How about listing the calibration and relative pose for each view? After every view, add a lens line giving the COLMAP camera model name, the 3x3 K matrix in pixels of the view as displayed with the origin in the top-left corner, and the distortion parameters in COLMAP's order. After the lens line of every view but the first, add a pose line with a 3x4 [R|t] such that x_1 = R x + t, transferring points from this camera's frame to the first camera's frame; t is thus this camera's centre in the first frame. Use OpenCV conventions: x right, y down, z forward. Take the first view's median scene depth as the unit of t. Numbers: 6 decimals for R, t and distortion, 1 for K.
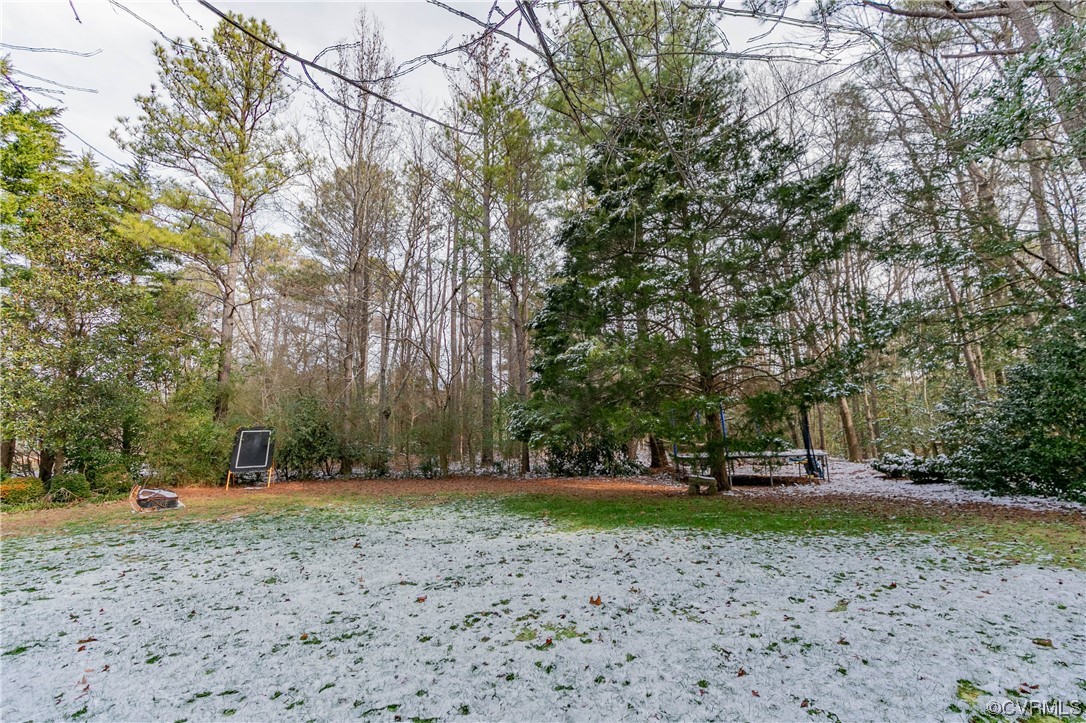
lens RADIAL K [[499.4, 0, 547.2], [0, 499.4, 359.4], [0, 0, 1]] dist [0.004023, 0.001580]
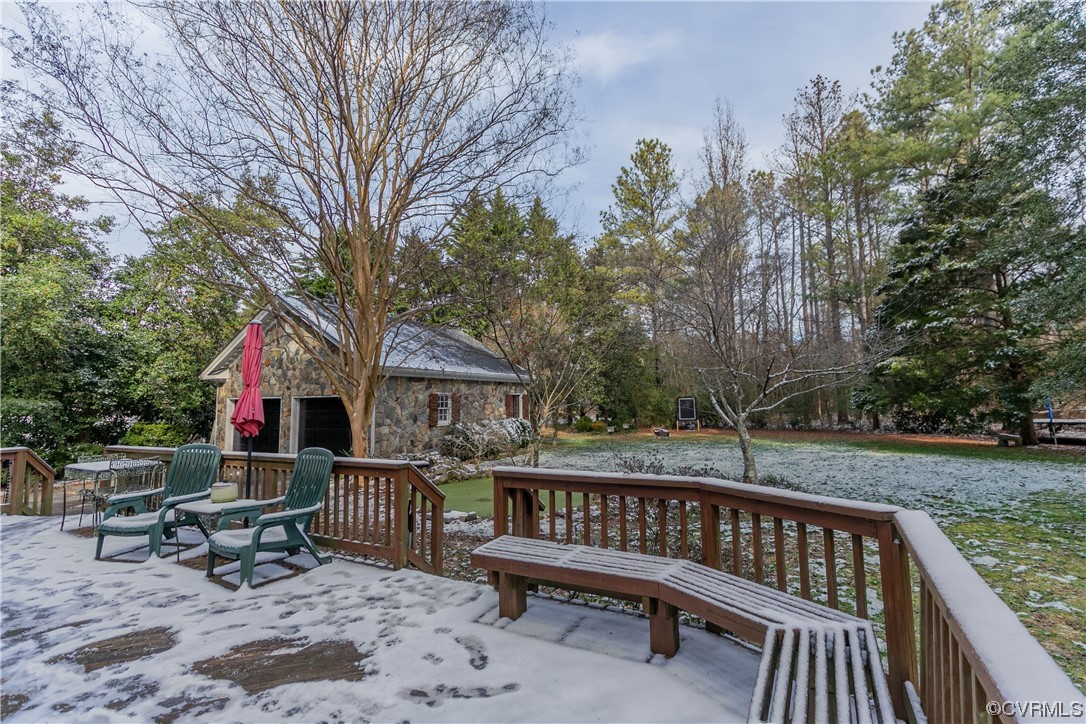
lens RADIAL K [[499.4, 0, 544.3], [0, 499.4, 358.2], [0, 0, 1]] dist [0.004023, 0.001580]
pose [[0.786574, -0.048717, -0.615571, 0.094514], [0.099092, 0.993922, 0.047959, -0.116887], [0.609493, -0.098722, 0.786621, -0.584086]]
